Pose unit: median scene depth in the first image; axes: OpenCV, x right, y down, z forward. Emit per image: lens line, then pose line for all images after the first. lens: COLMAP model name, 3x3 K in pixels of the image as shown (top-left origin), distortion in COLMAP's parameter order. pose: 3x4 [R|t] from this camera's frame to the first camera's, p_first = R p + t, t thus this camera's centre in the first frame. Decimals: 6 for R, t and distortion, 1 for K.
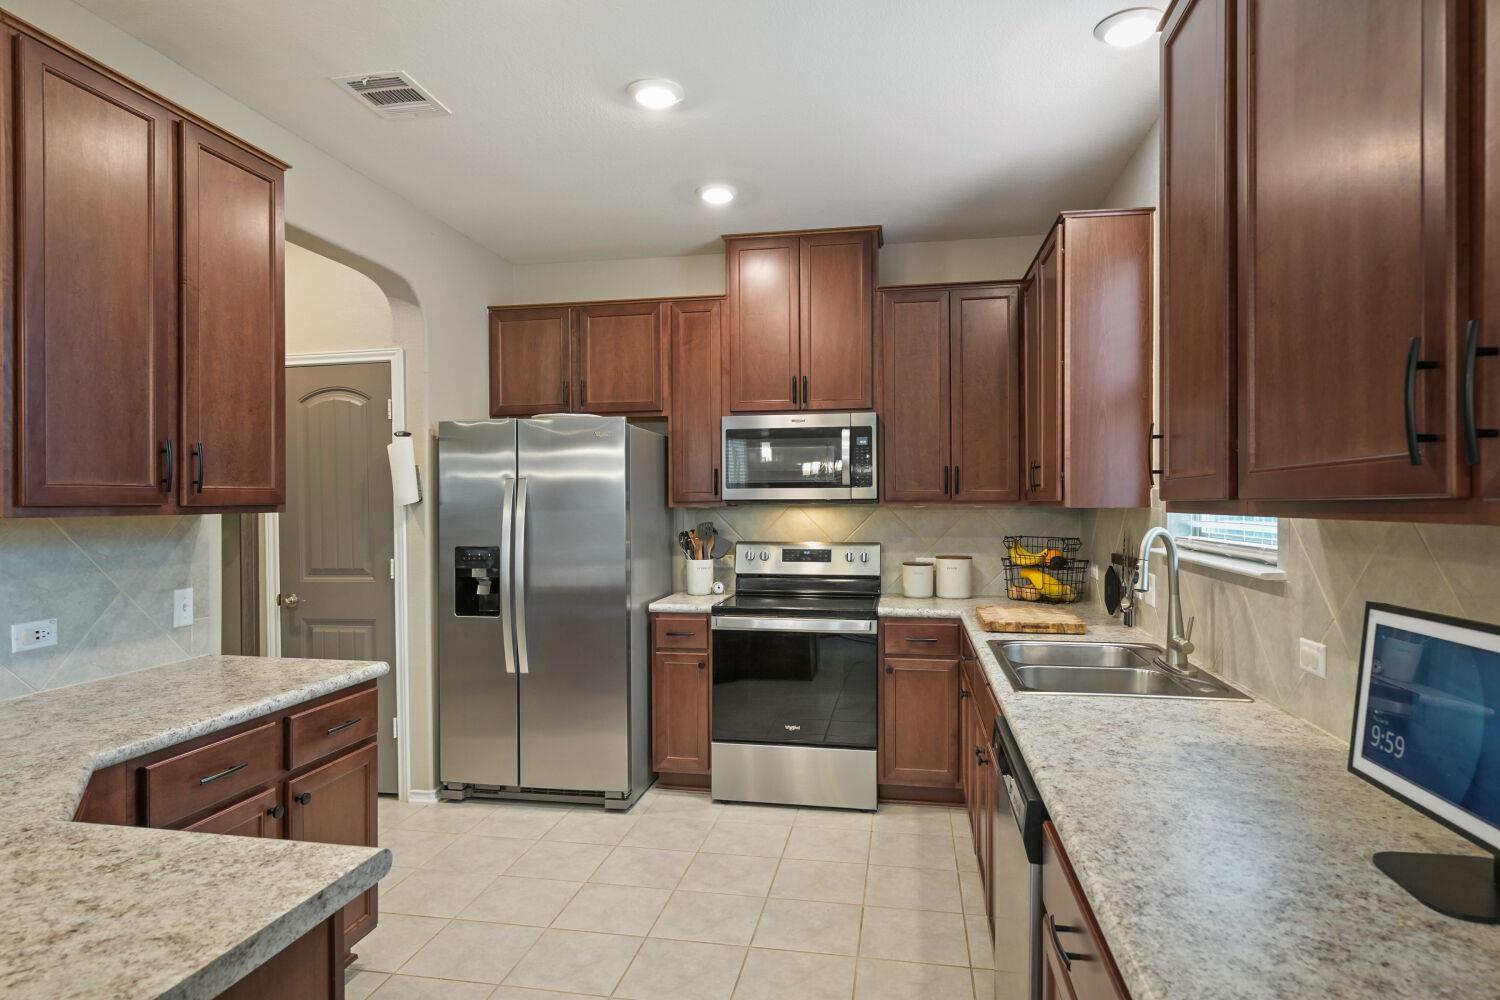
lens RADIAL K [[852.1, 0, 750.6], [0, 852.1, 505.1], [0, 0, 1]] dist [-0.014599, 0.001689]
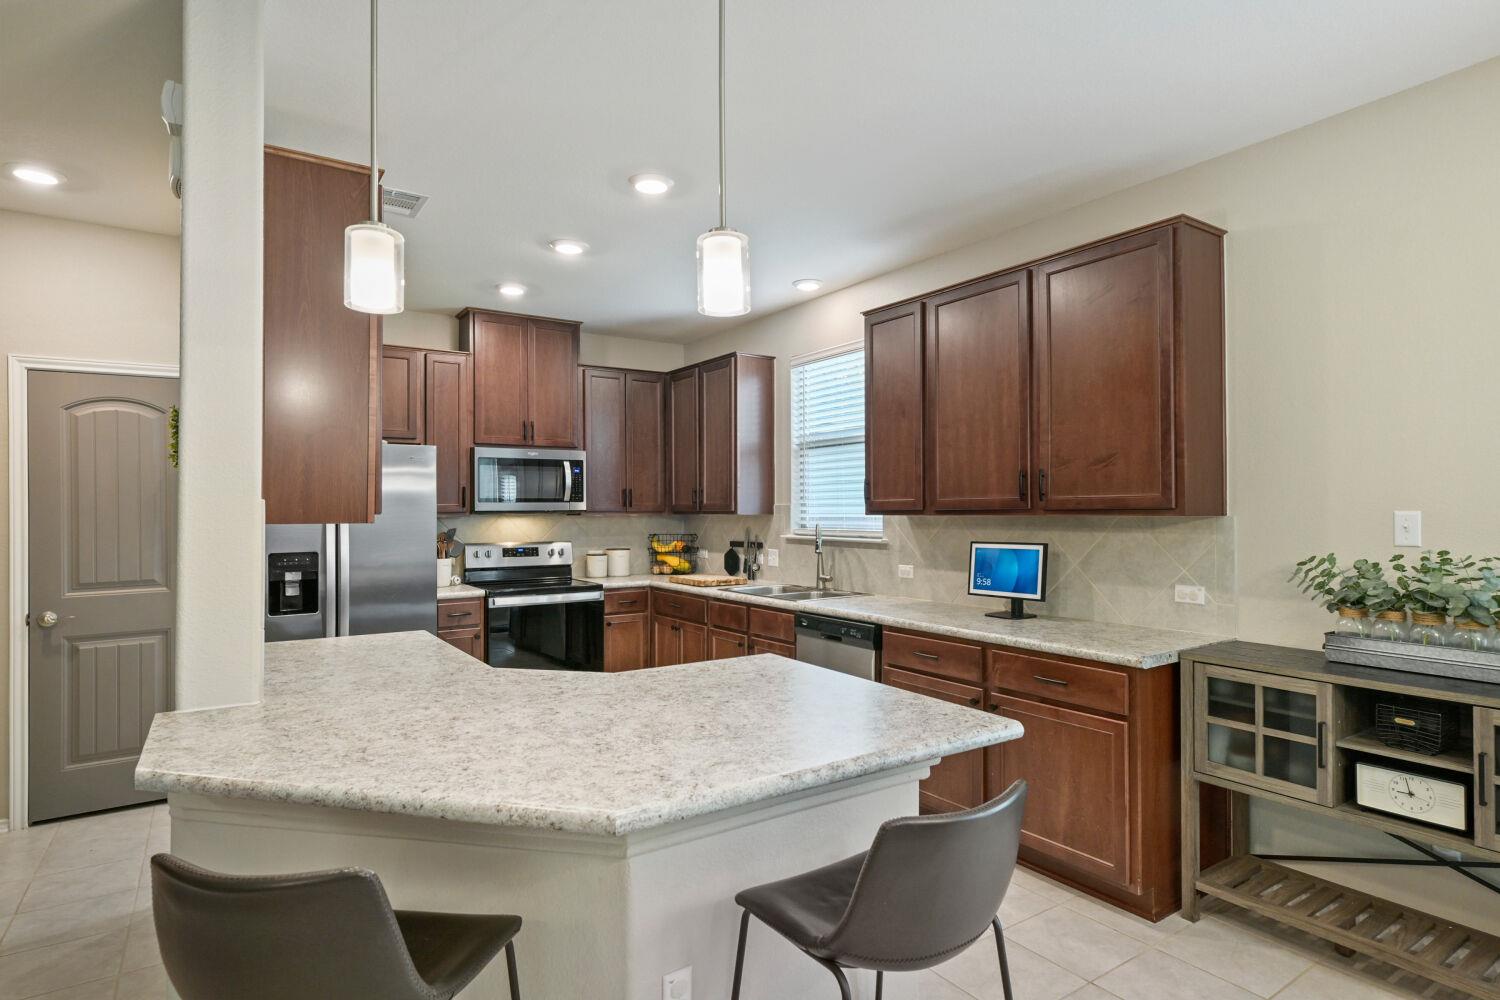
lens RADIAL K [[800.5, 0, 753.9], [0, 800.5, 504.6], [0, 0, 1]] dist [0.000698, -0.001361]
pose [[0.711976, 0.004092, 0.702192, -0.612733], [0.006595, 0.999900, -0.012514, 0.002263], [-0.702173, 0.013540, 0.711878, -0.180458]]
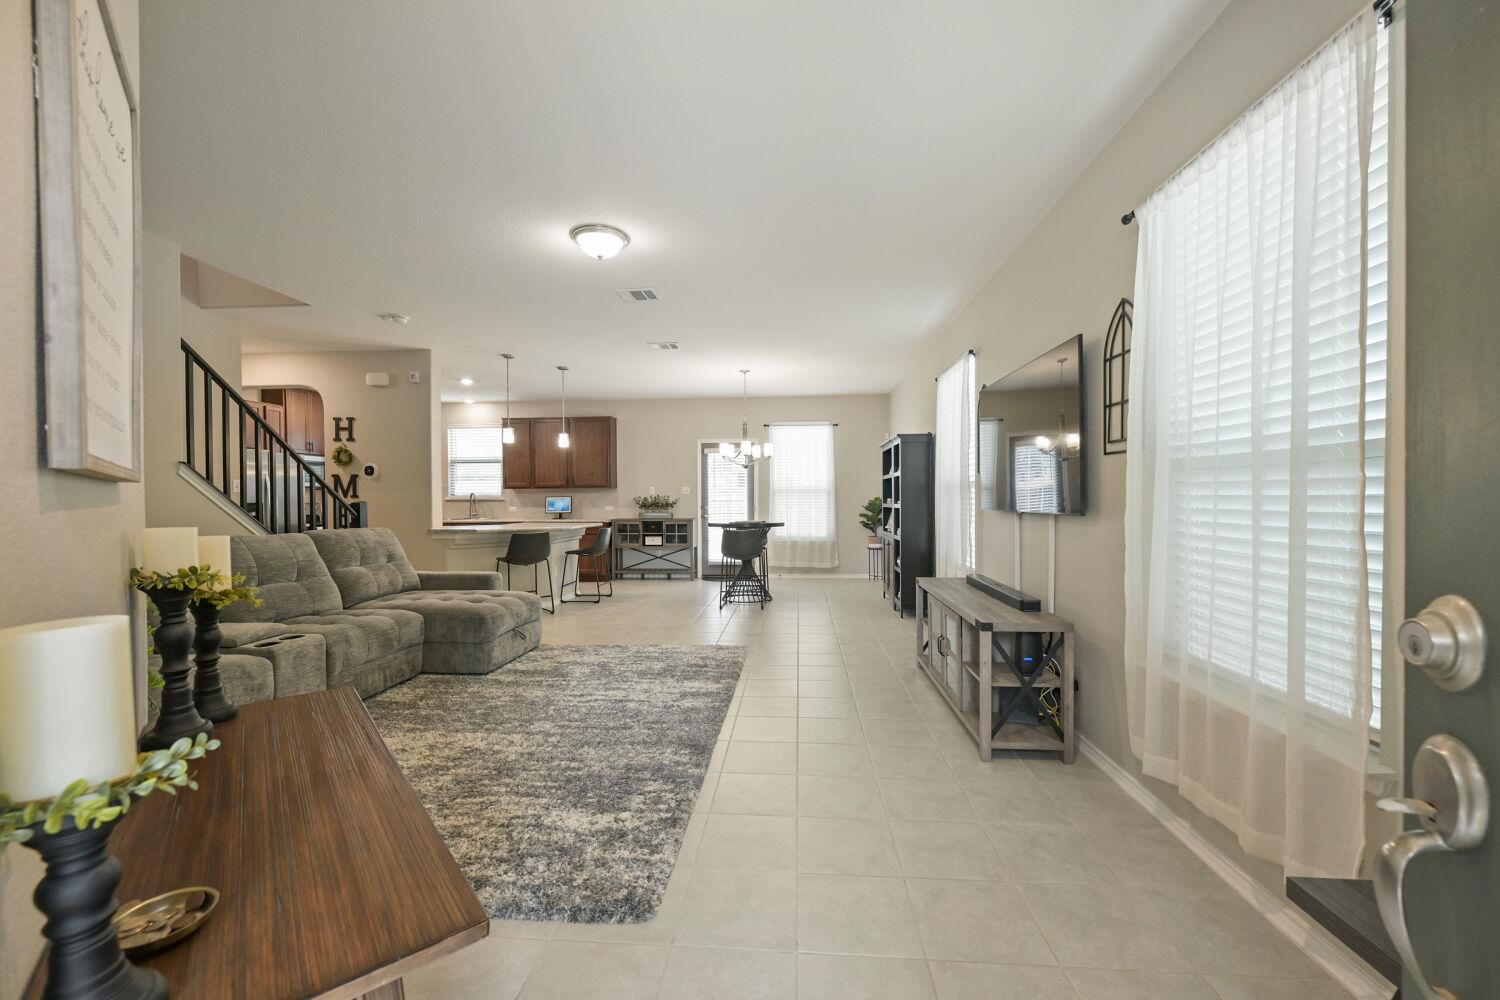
lens RADIAL K [[589.3, 0, 746.4], [0, 589.3, 506.5], [0, 0, 1]] dist [-0.002900, 0.000529]
pose [[-0.093035, -0.011764, 0.995593, -2.065733], [0.014847, 0.999803, 0.013201, 0.053247], [-0.995552, 0.016010, -0.092842, -0.240332]]
